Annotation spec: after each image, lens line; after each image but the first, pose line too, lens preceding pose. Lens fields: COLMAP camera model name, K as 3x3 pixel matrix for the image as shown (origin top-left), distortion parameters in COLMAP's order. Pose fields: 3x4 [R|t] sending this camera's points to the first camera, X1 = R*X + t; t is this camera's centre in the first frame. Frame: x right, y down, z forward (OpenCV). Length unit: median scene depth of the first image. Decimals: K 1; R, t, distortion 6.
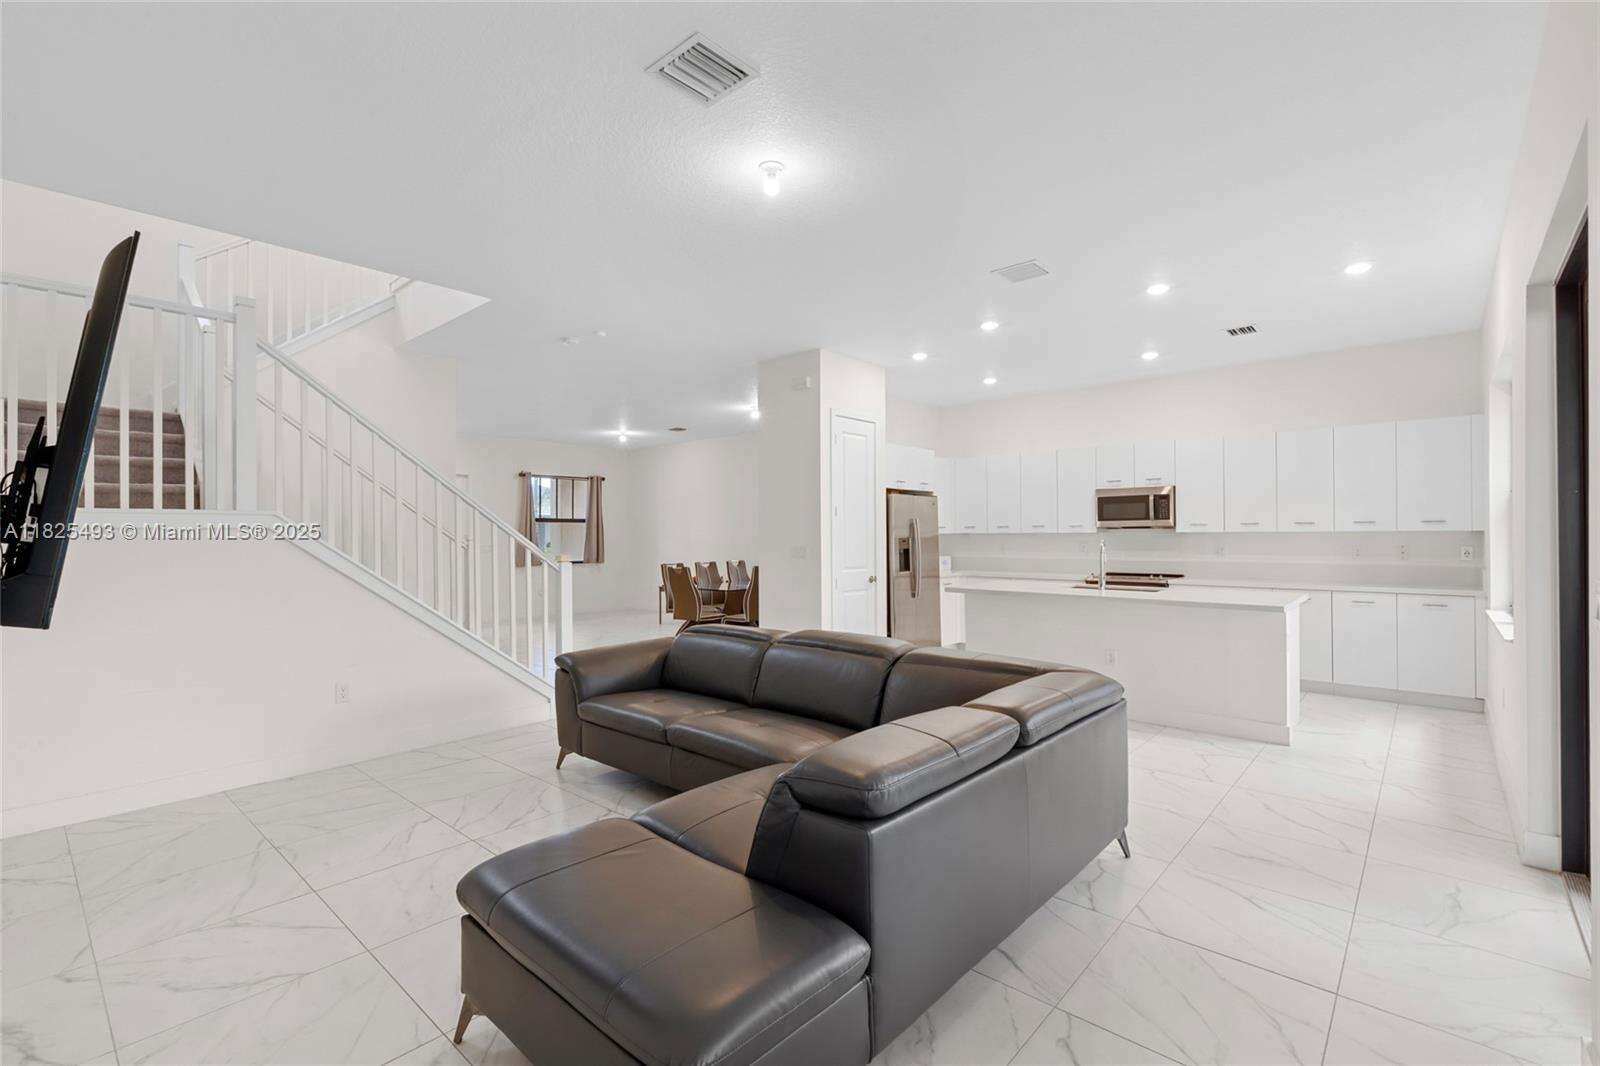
lens RADIAL K [[709.1, 0, 800.9], [0, 709.1, 528.8], [0, 0, 1]] dist [-0.002991, 0.000652]
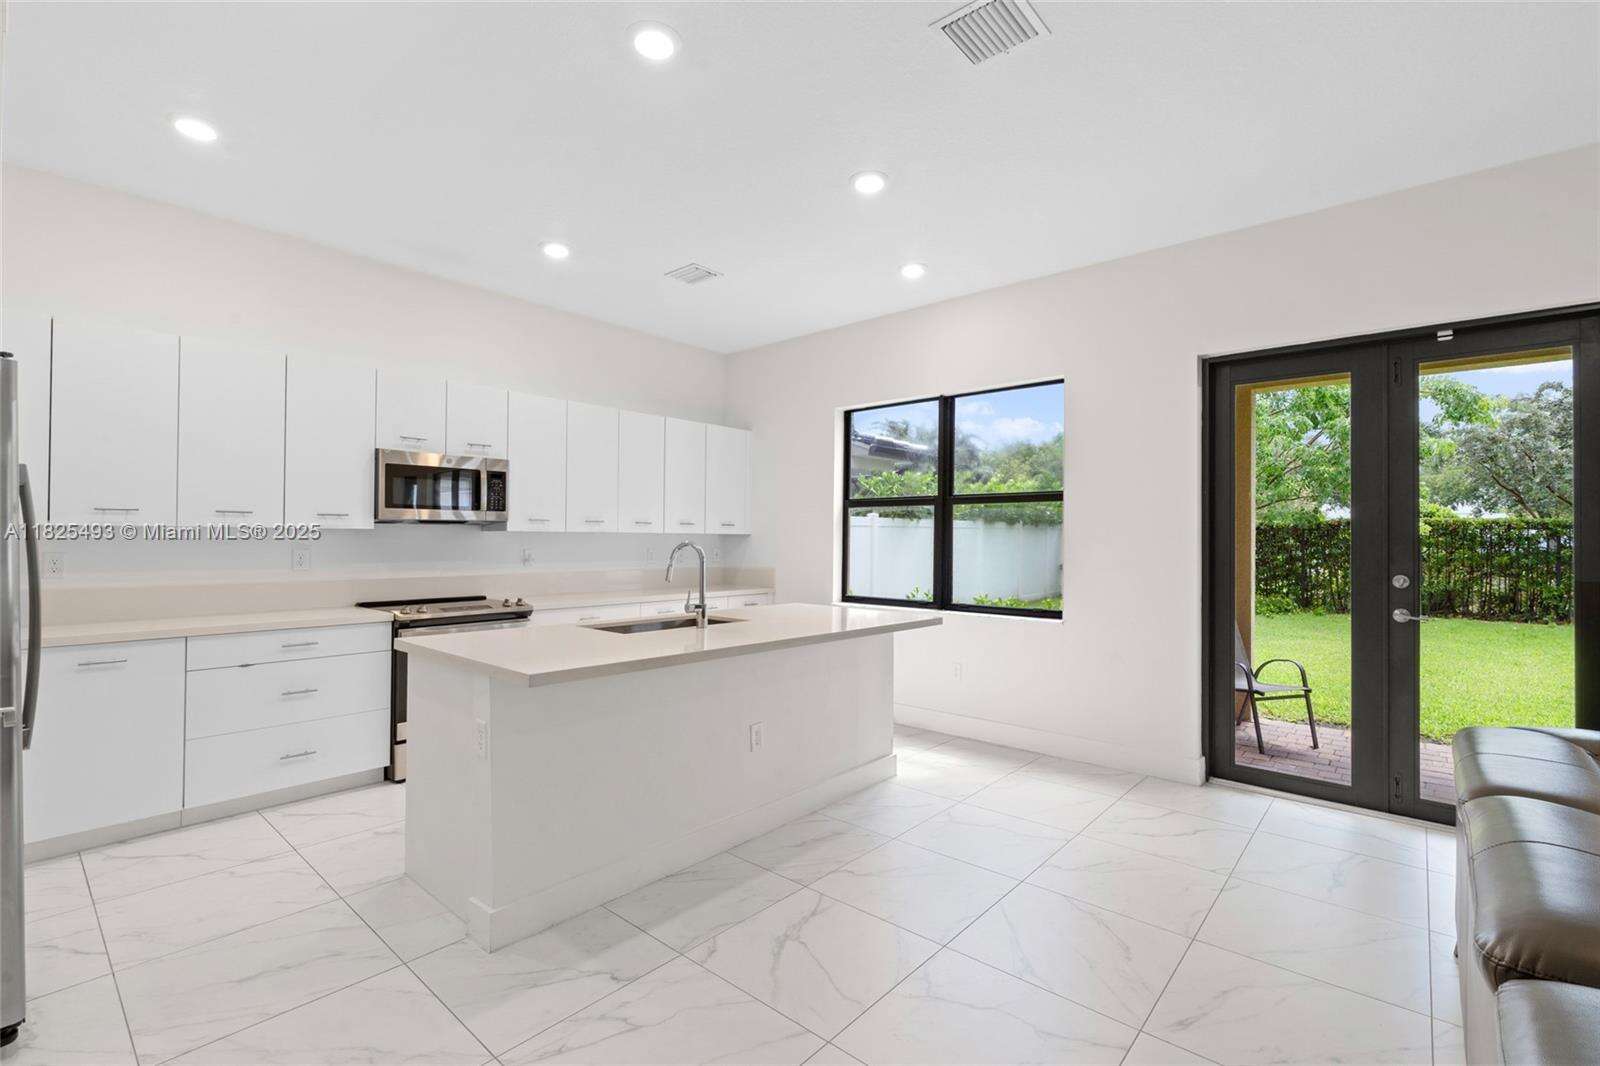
lens RADIAL K [[709.1, 0, 807.5], [0, 709.1, 530.6], [0, 0, 1]] dist [-0.002991, 0.000652]
pose [[-0.018672, 0.017033, 0.999681, -0.125963], [-0.016290, 0.999717, -0.017338, 0.011048], [-0.999693, -0.016608, -0.018390, 0.720181]]
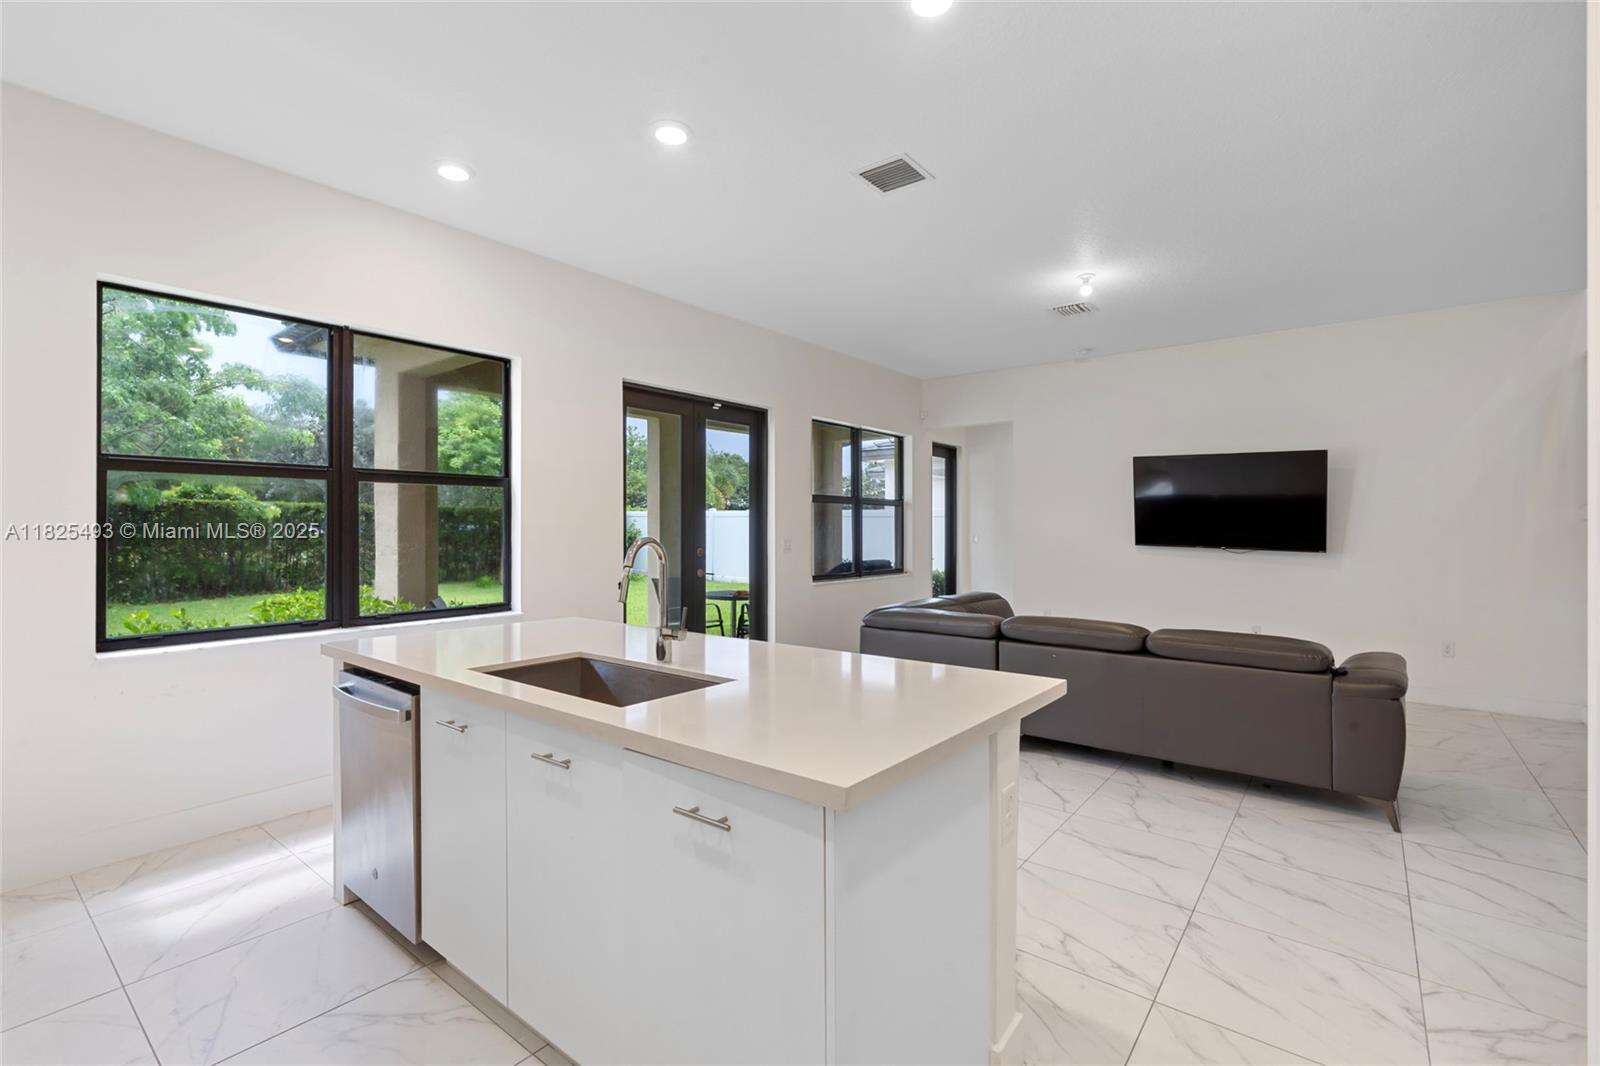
lens RADIAL K [[709.1, 0, 804.4], [0, 709.1, 521.1], [0, 0, 1]] dist [-0.002991, 0.000652]
pose [[-0.997810, 0.002303, -0.066100, 0.289311], [0.003260, 0.999891, -0.014378, 0.008376], [0.066060, -0.014562, -0.997709, 1.099294]]
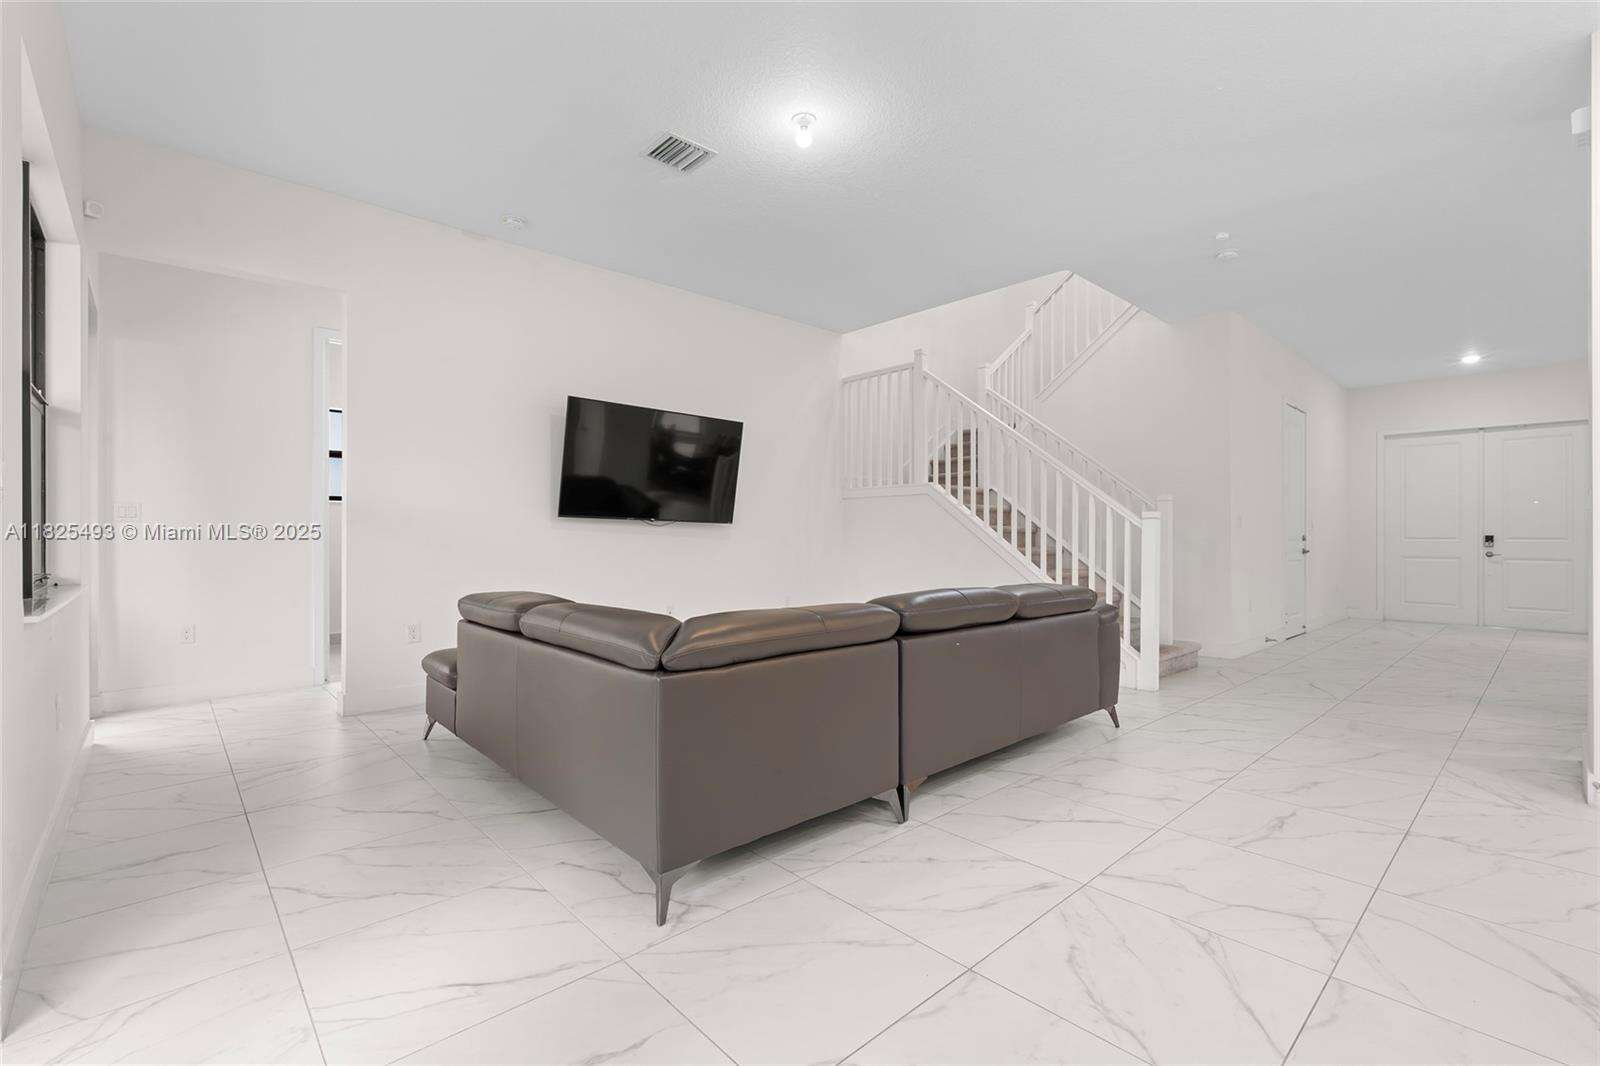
lens RADIAL K [[709.1, 0, 809.7], [0, 709.1, 529.3], [0, 0, 1]] dist [-0.002991, 0.000652]
pose [[-0.094048, -0.004975, -0.995555, 0.453933], [0.006580, 0.999963, -0.005619, 0.046426], [0.995546, -0.007079, -0.094012, 0.499428]]
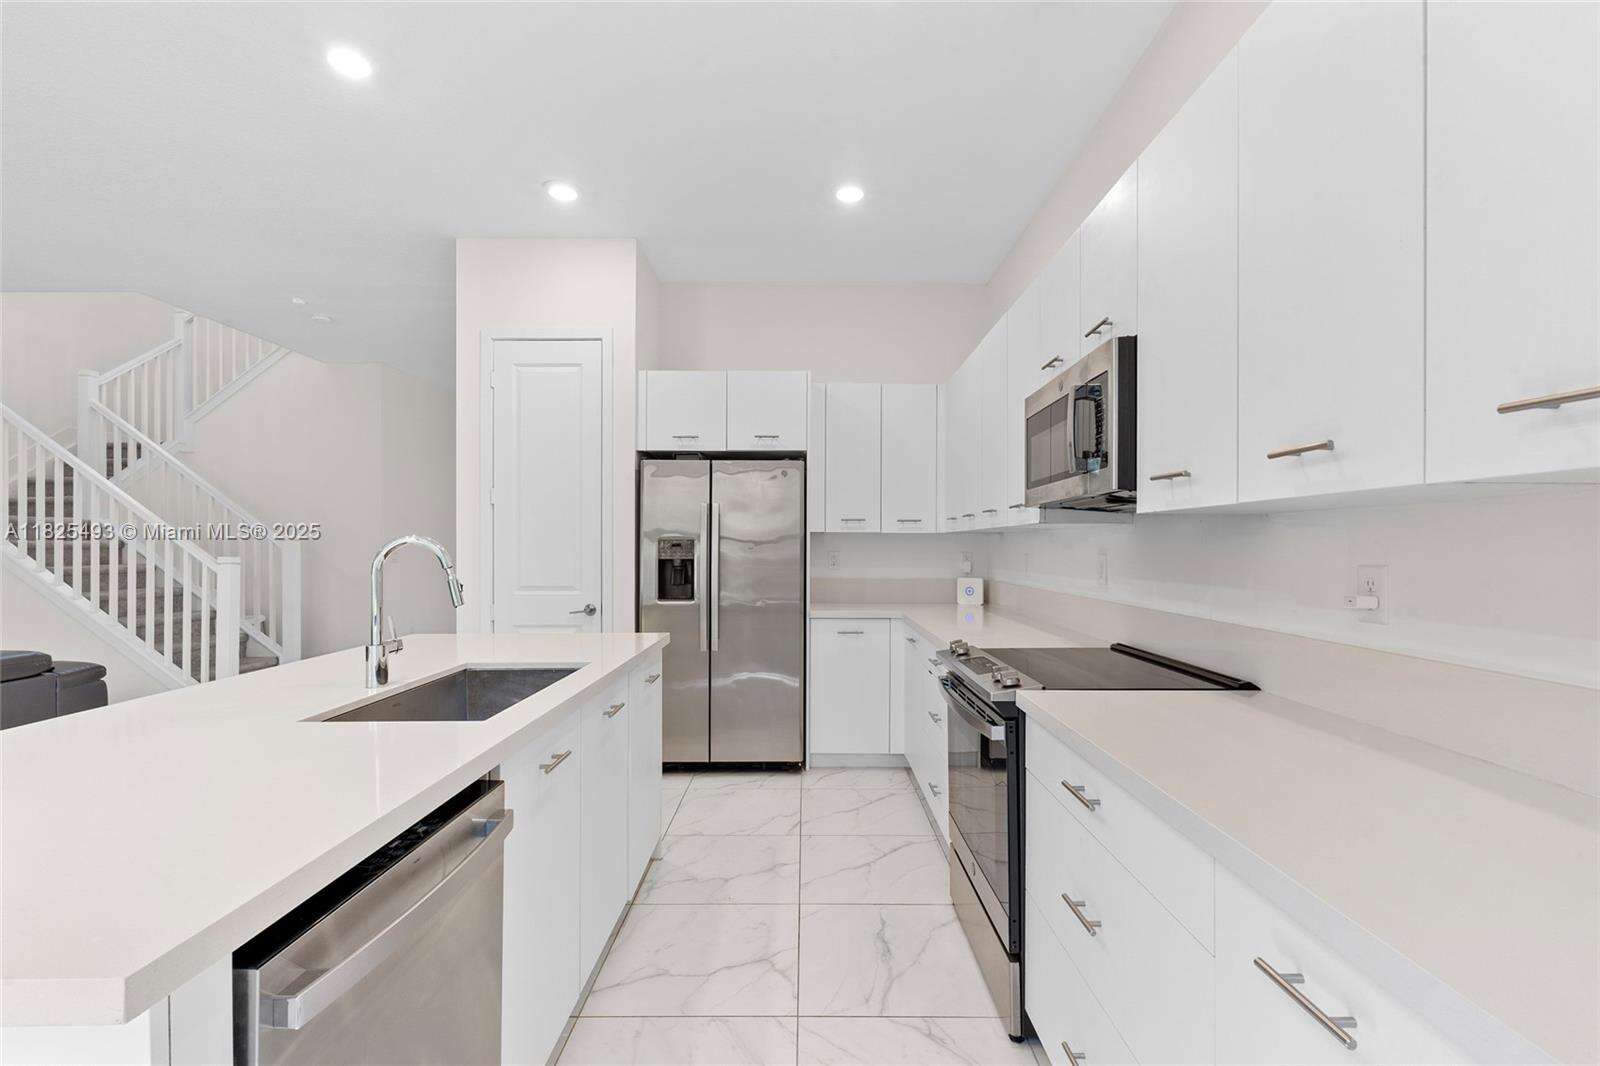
lens RADIAL K [[709.1, 0, 800.6], [0, 709.1, 547.5], [0, 0, 1]] dist [-0.002991, 0.000652]
pose [[0.665529, 0.007121, -0.746338, 0.626940], [0.004613, 0.999896, 0.013654, 0.012150], [0.746358, -0.012530, 0.665427, 0.719874]]
